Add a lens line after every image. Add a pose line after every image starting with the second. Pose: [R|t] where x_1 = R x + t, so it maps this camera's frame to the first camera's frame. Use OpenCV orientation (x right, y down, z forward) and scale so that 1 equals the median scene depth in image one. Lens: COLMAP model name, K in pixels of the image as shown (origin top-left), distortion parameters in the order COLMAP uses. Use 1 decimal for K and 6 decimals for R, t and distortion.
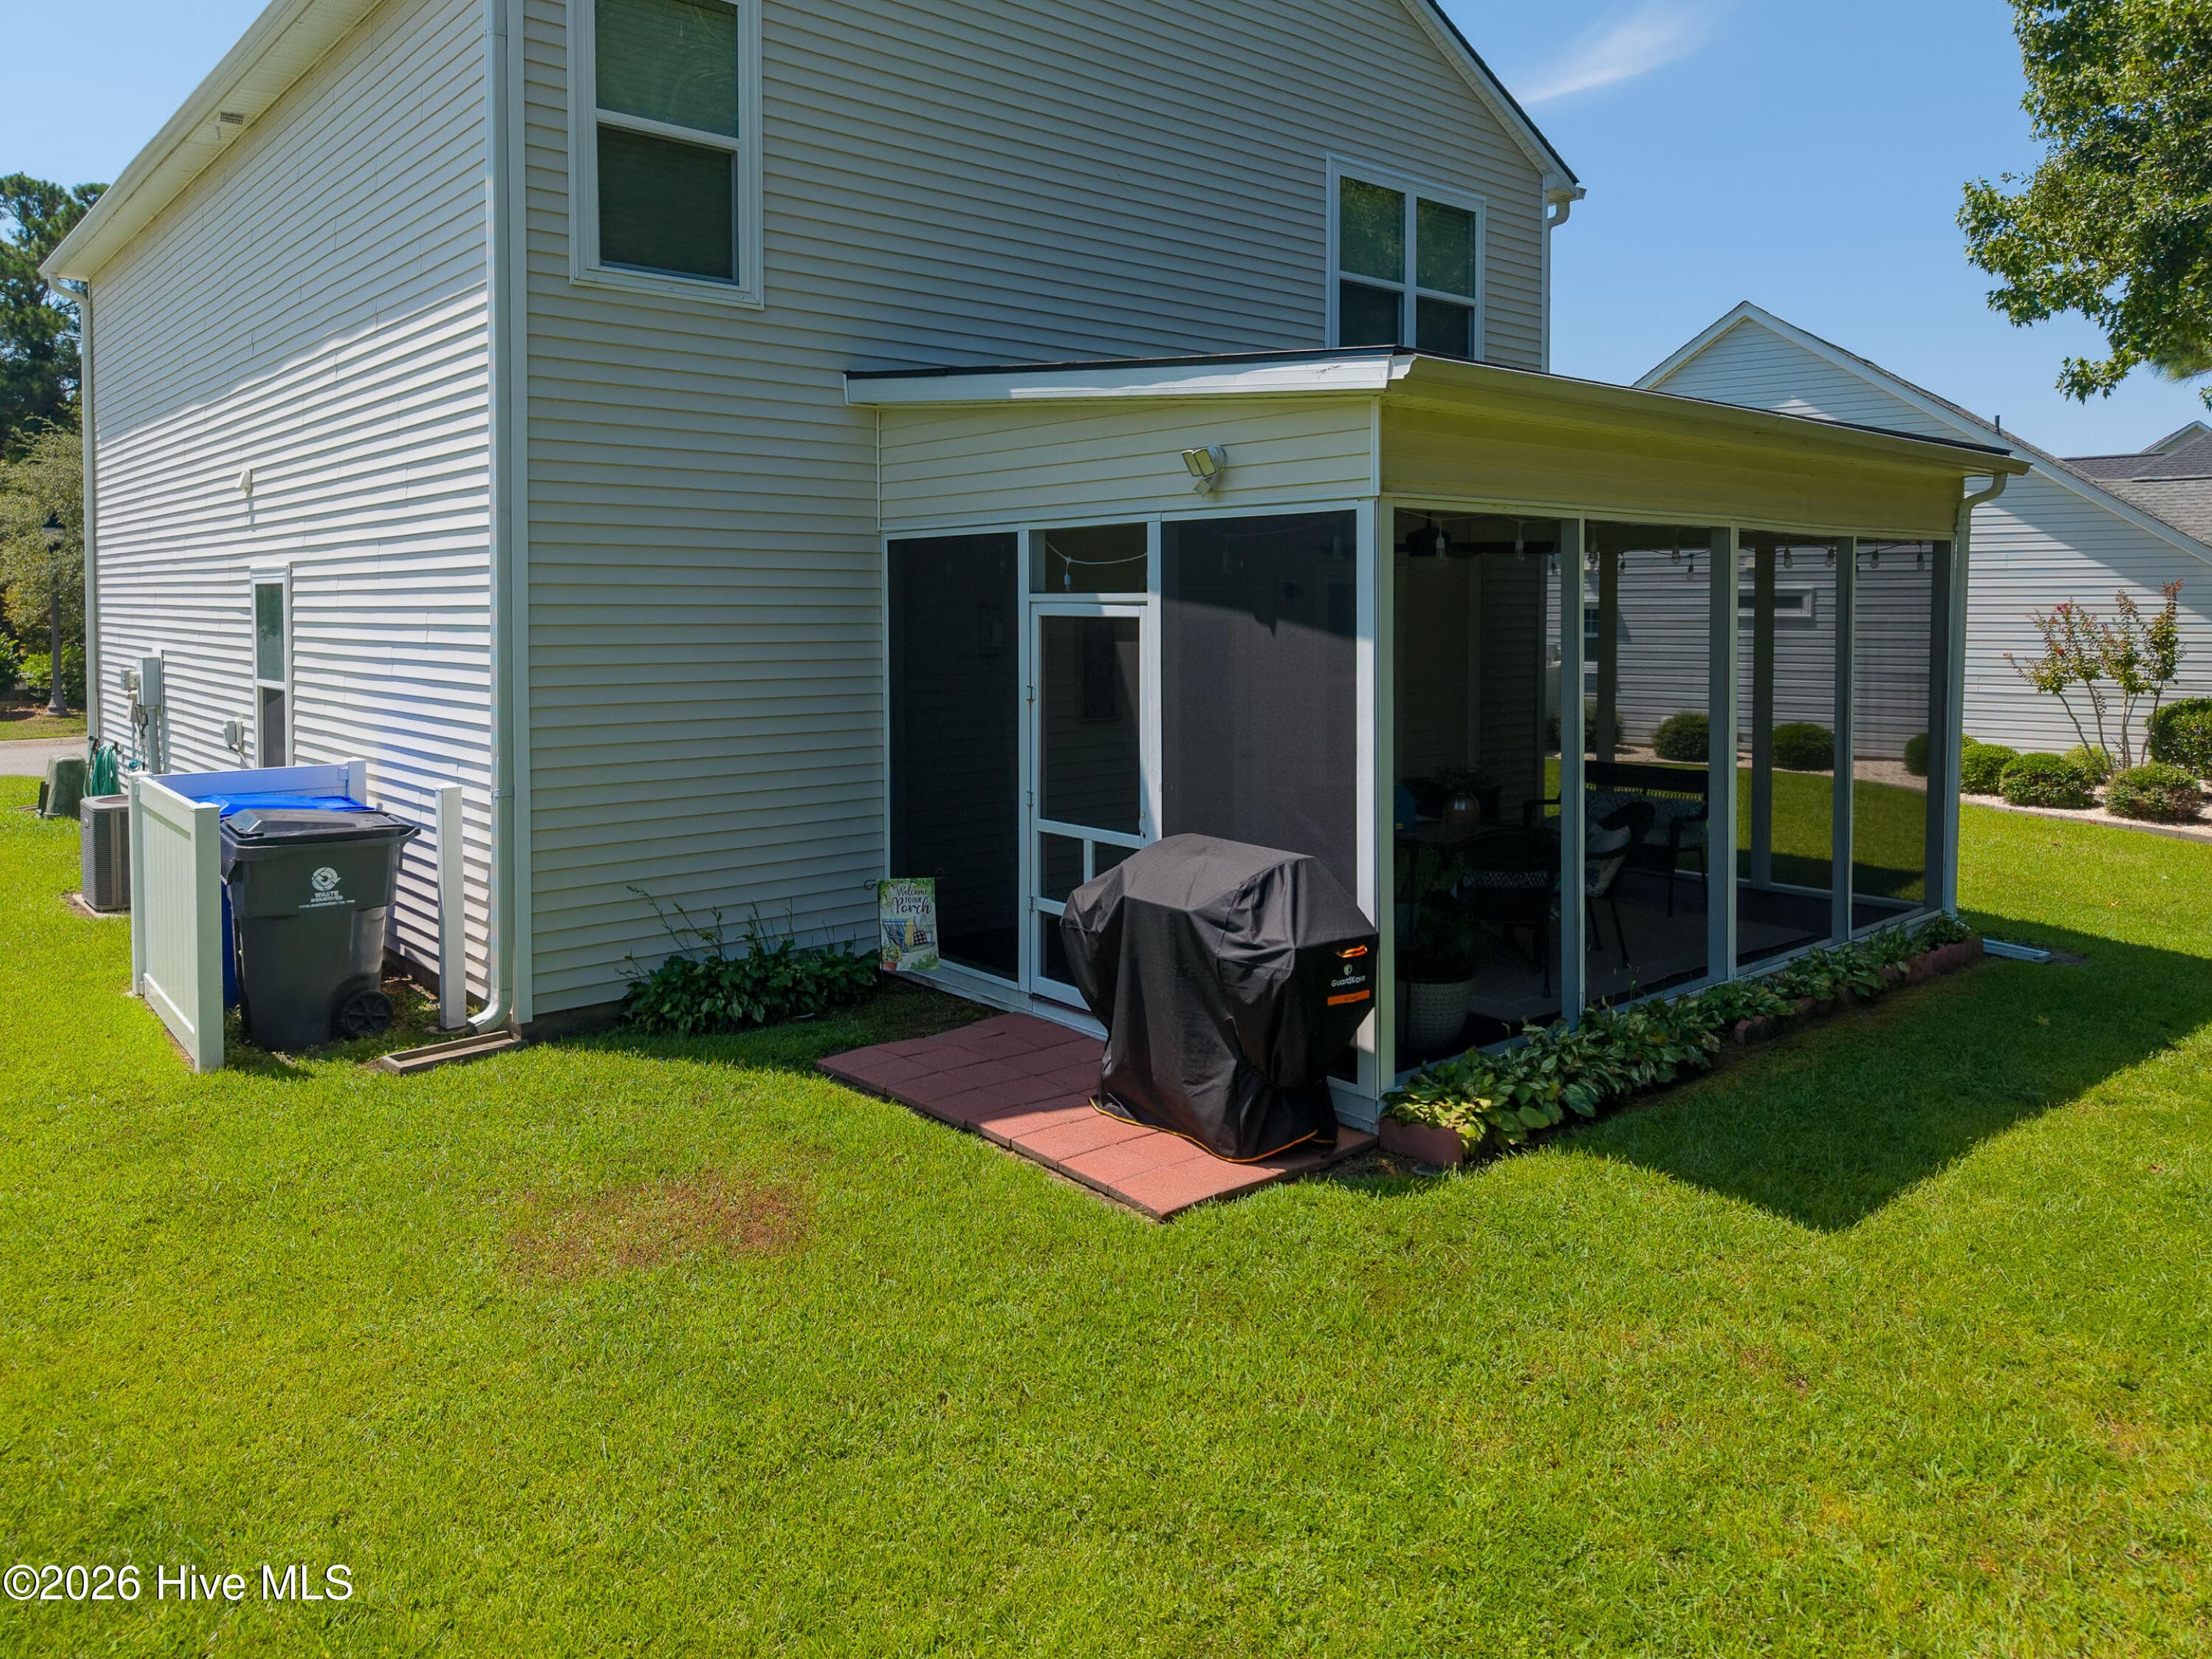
lens RADIAL K [[1582.4, 0, 1094.5], [0, 1582.4, 666.9], [0, 0, 1]] dist [0.016137, 0.002972]
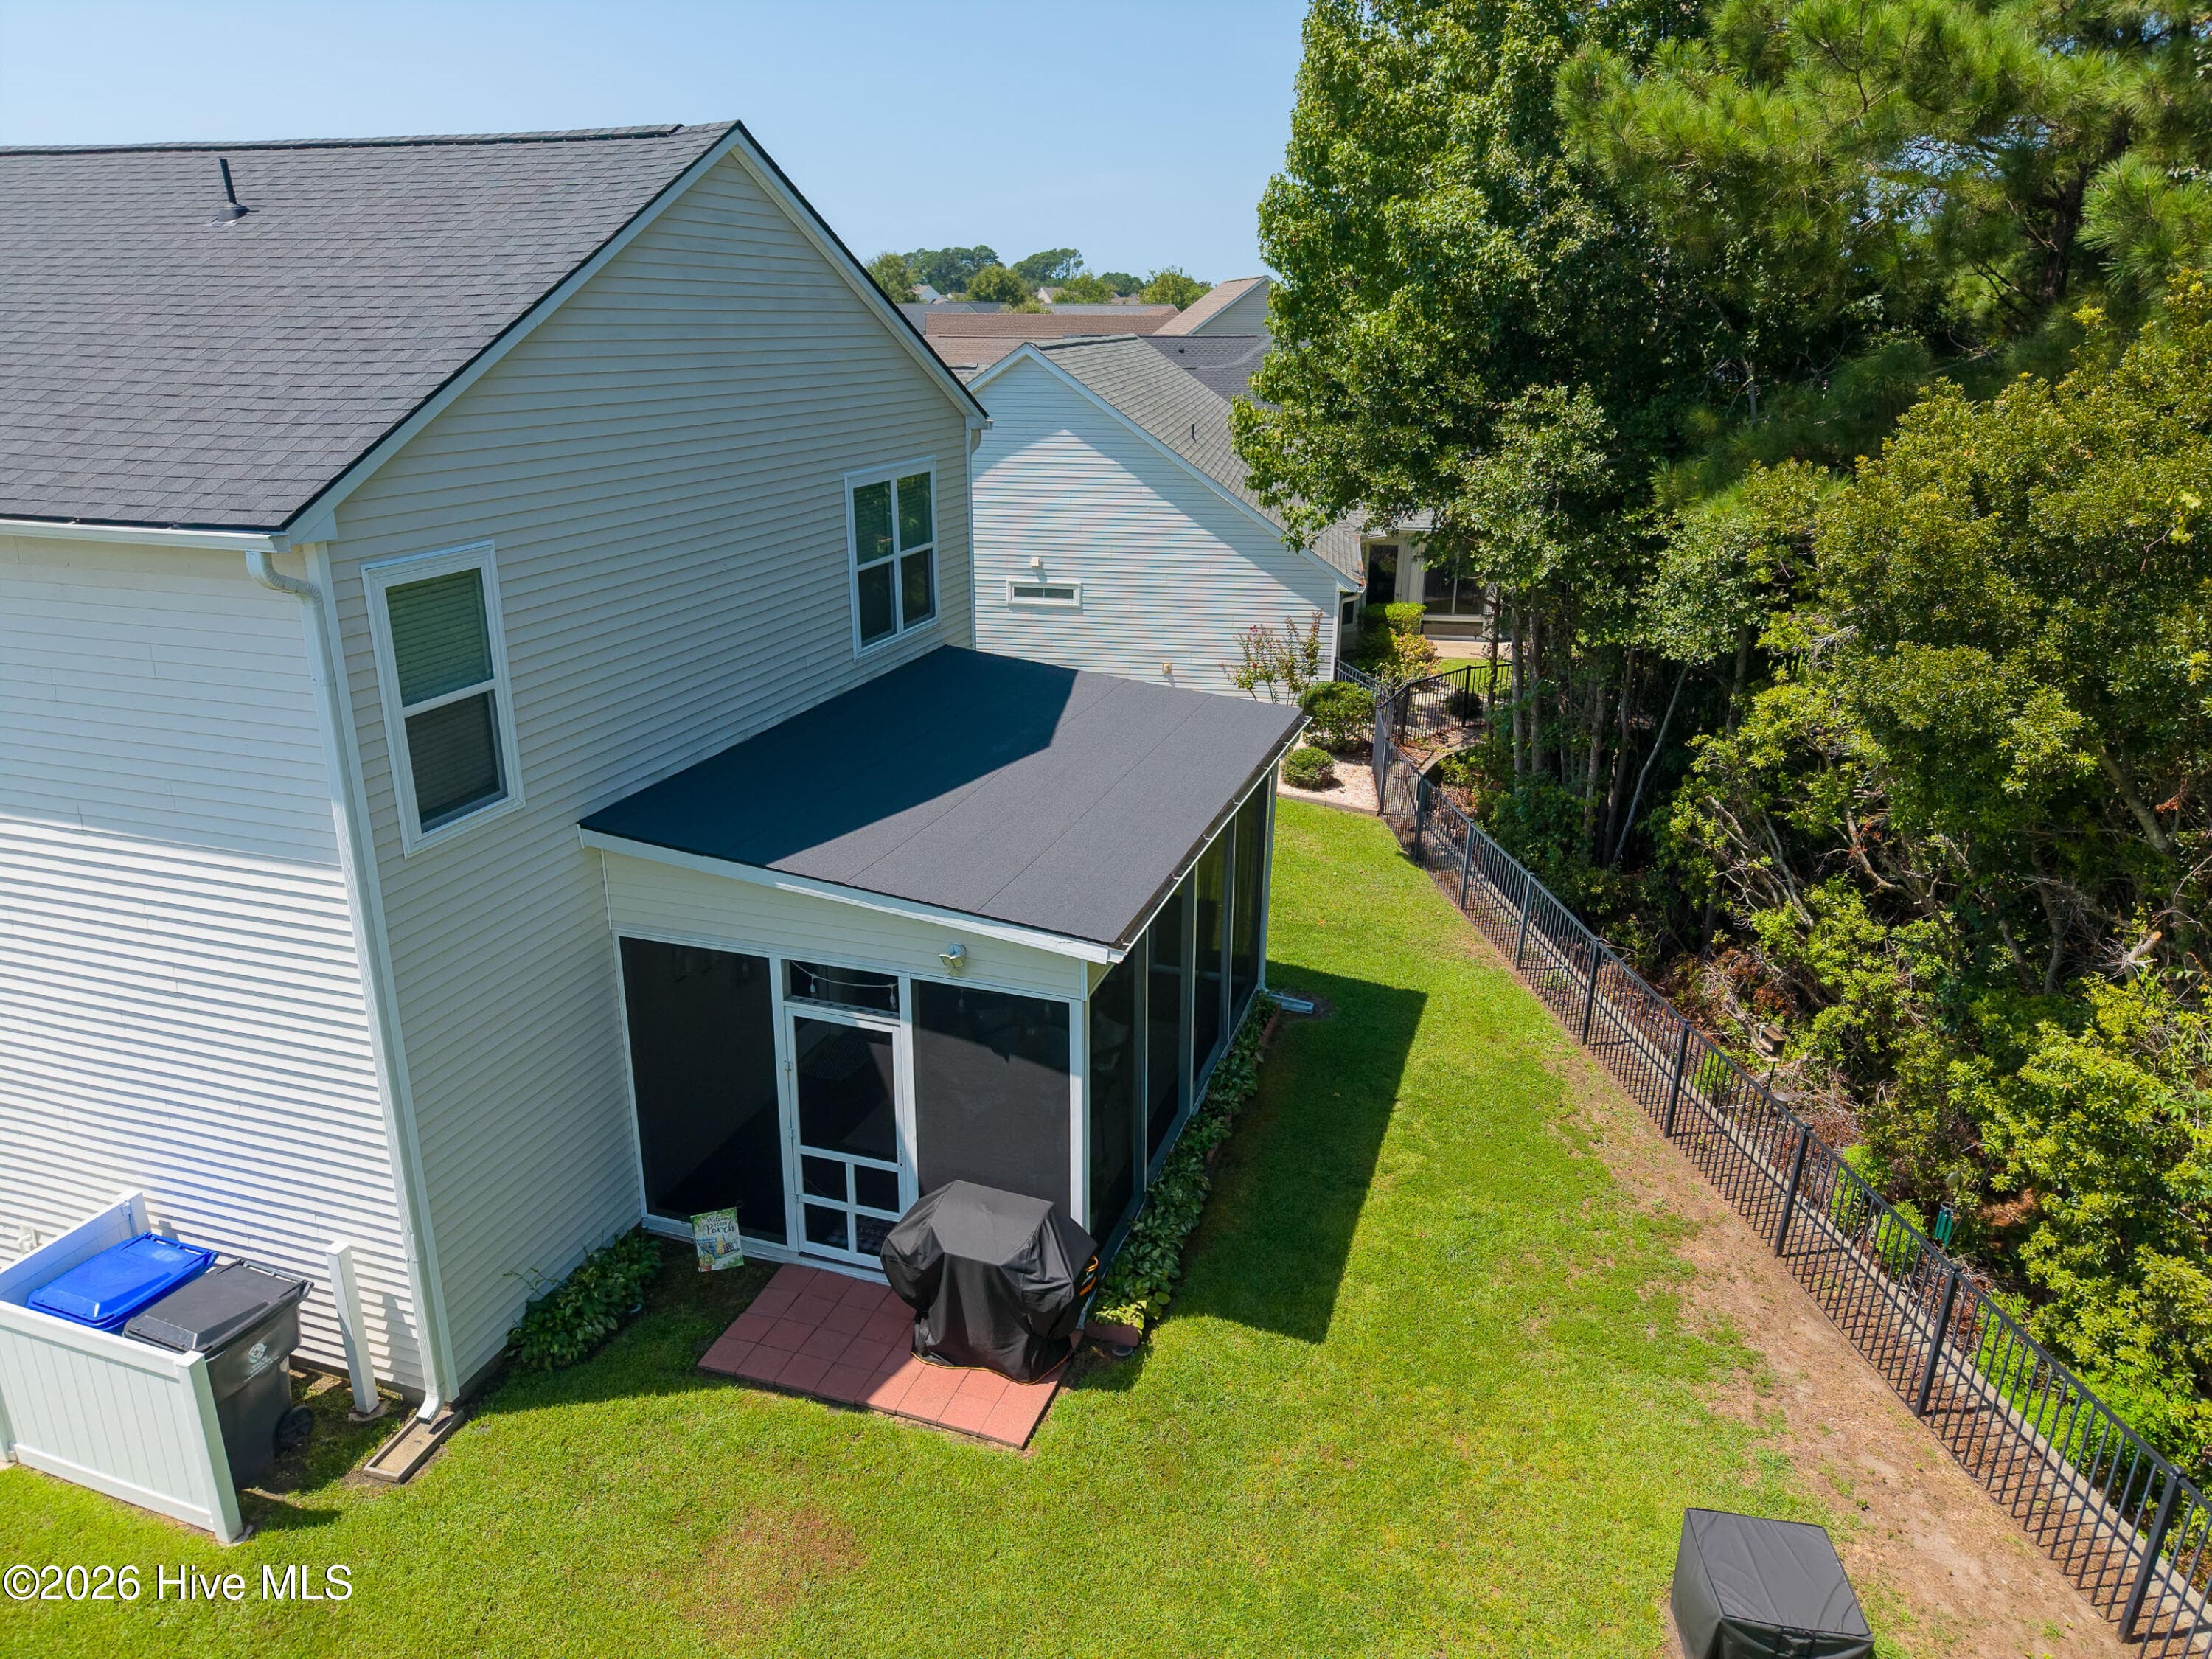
lens RADIAL K [[1552.7, 0, 1096.6], [0, 1552.7, 828.2], [0, 0, 1]] dist [0.091404, -0.148308]
pose [[0.856911, -0.163063, 0.488993, -0.451794], [0.007913, 0.952695, 0.303825, -0.606729], [-0.515404, -0.256481, 0.817665, -0.213840]]
